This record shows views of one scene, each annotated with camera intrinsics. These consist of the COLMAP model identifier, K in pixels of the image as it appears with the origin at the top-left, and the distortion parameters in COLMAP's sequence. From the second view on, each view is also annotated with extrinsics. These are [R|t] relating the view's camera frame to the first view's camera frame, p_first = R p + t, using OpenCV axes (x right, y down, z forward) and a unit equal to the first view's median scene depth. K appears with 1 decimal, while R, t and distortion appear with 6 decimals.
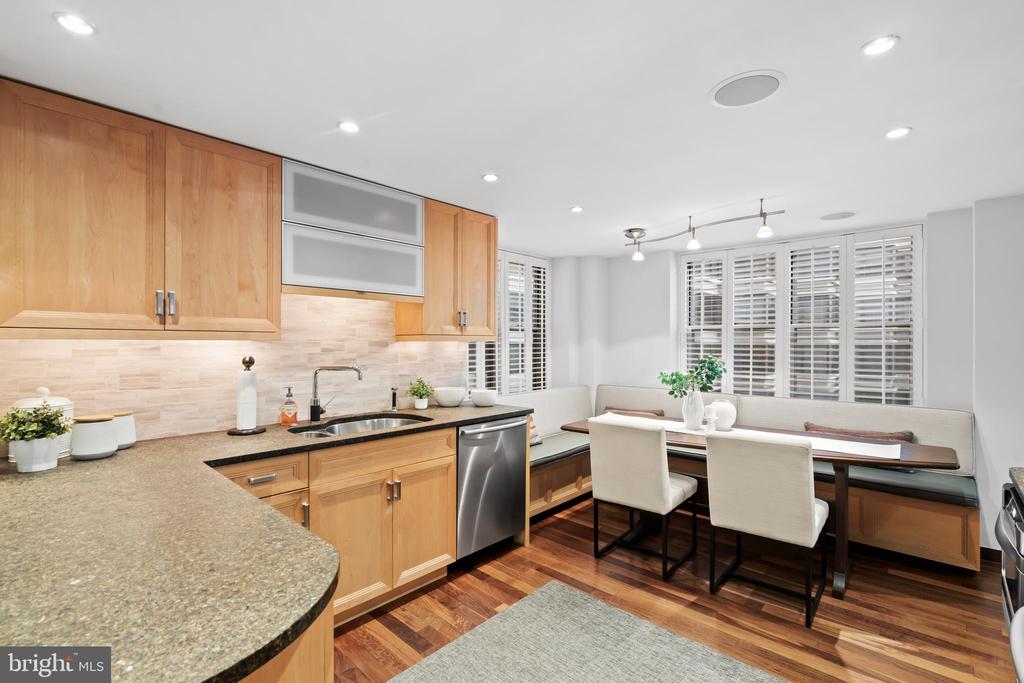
lens RADIAL K [[466.9, 0, 508.9], [0, 466.9, 343.6], [0, 0, 1]] dist [-0.003384, 0.000409]
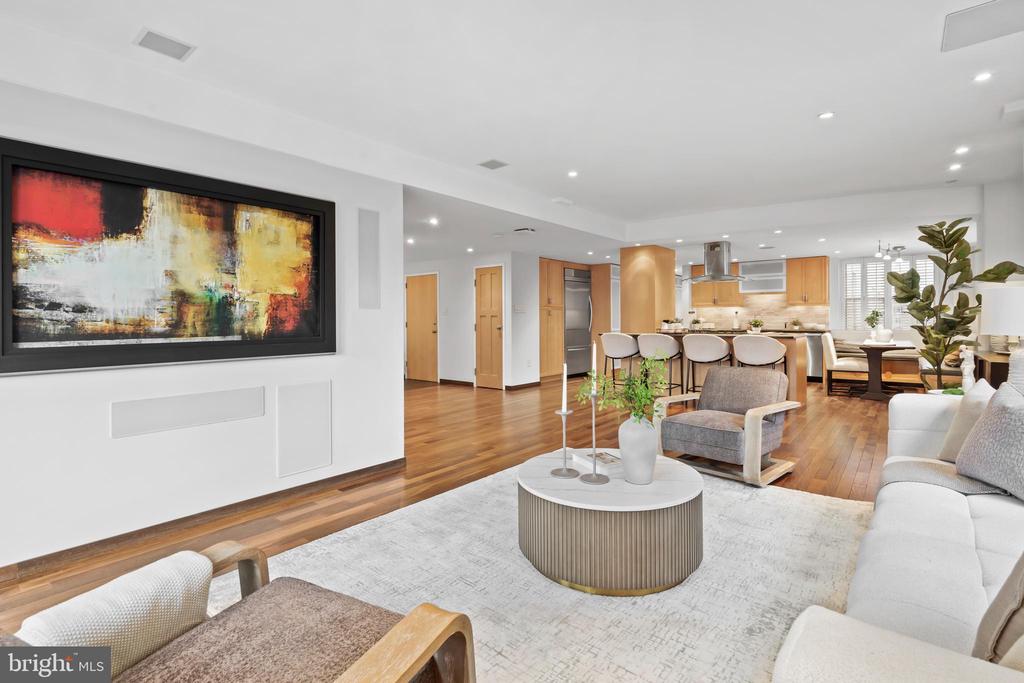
lens RADIAL K [[477.0, 0, 514.6], [0, 477.0, 327.1], [0, 0, 1]] dist [-0.001888, -0.000031]
pose [[0.061511, 0.016903, -0.997963, 3.174936], [0.003677, 0.999846, 0.017161, 0.080054], [0.998100, -0.004725, 0.061439, -1.093709]]
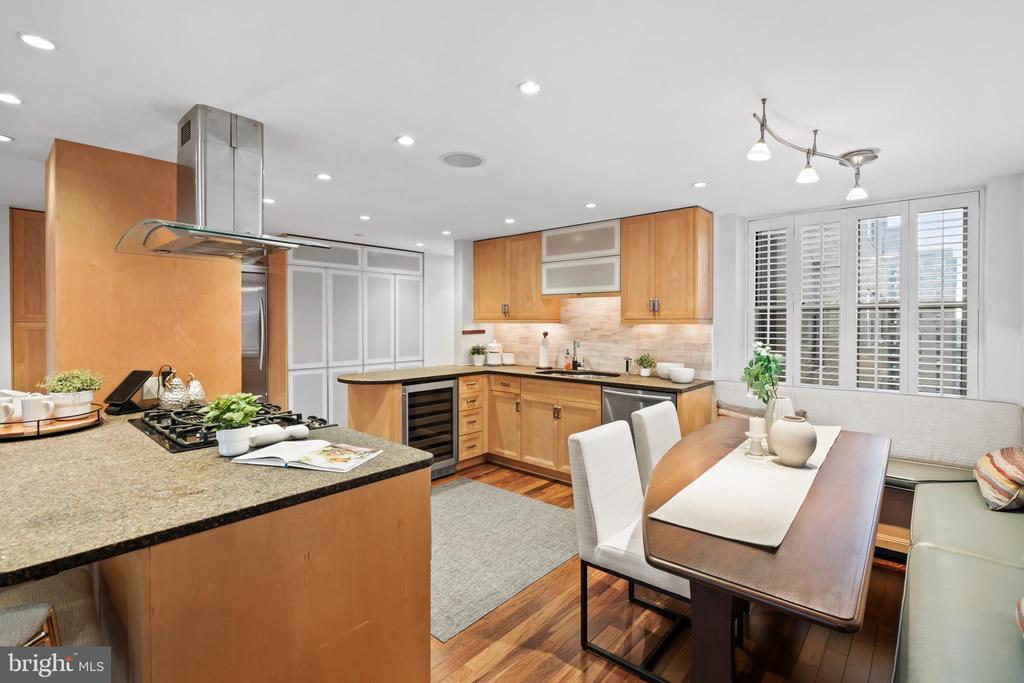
lens RADIAL K [[465.9, 0, 514.8], [0, 465.9, 326.5], [0, 0, 1]] dist [-0.000532, 0.000123]
pose [[0.031948, 0.007833, -0.999459, 1.311791], [-0.004156, 0.999962, 0.007704, -0.007342], [0.999481, 0.003907, 0.031979, 0.723238]]
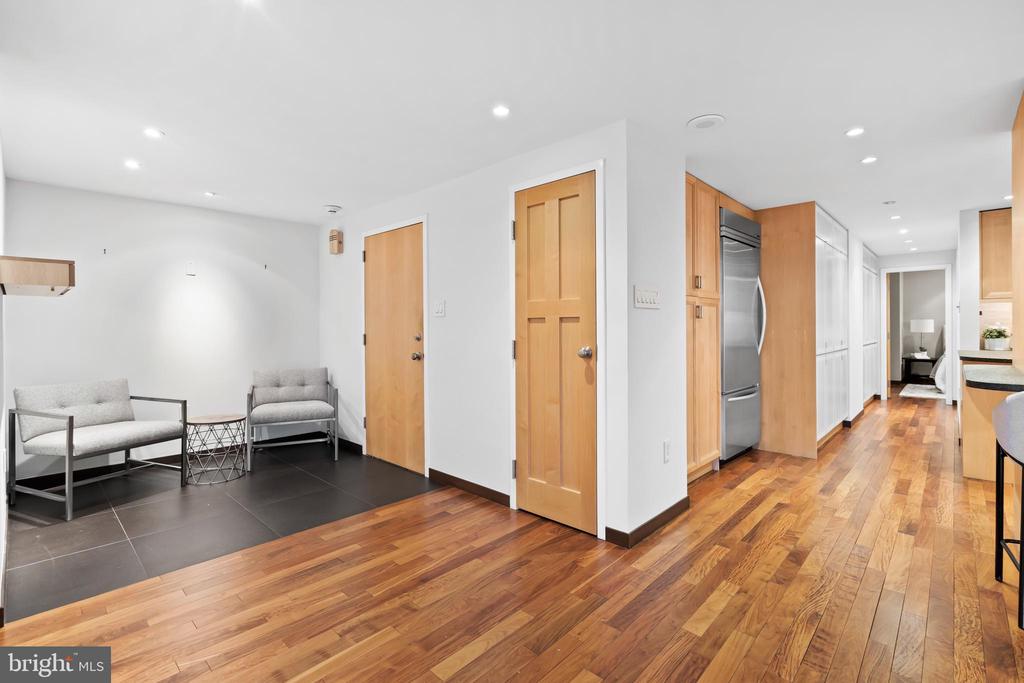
lens RADIAL K [[465.9, 0, 514.8], [0, 465.9, 326.5], [0, 0, 1]] dist [-0.000532, 0.000123]
pose [[-0.001943, -0.002072, -0.999996, 1.097342], [0.003344, 0.999992, -0.002079, 0.081373], [0.999993, -0.003348, -0.001936, -1.158203]]
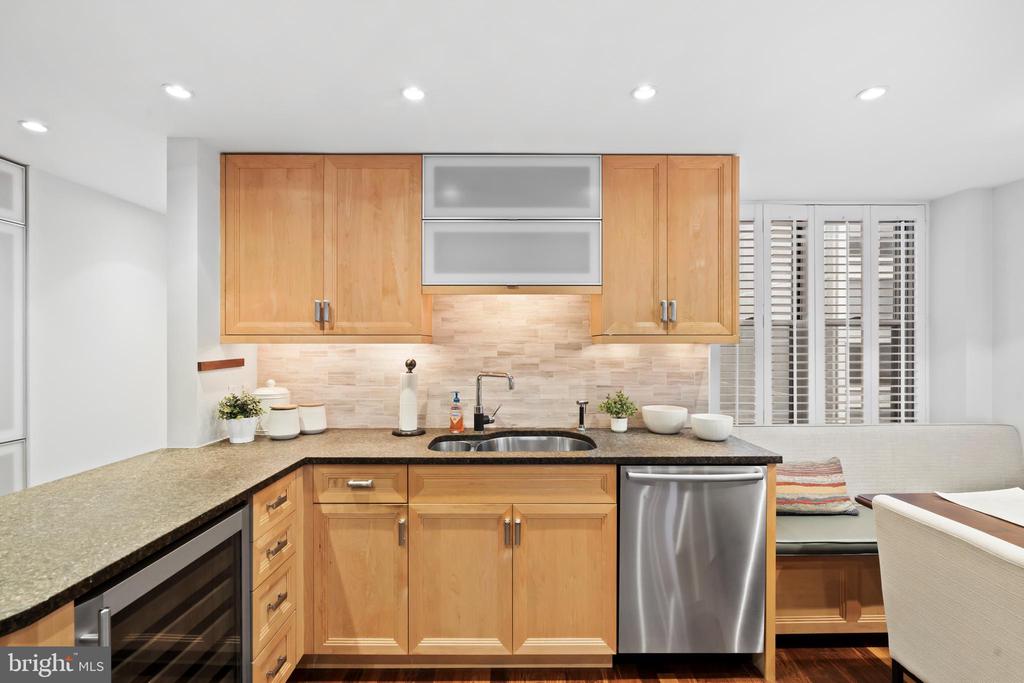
lens RADIAL K [[466.9, 0, 508.9], [0, 466.9, 343.6], [0, 0, 1]] dist [-0.003384, 0.000409]
pose [[0.685139, -0.002671, -0.728407, 0.301078], [0.000028, 0.999993, -0.003641, -0.002592], [0.728412, 0.002474, 0.685135, 0.410597]]
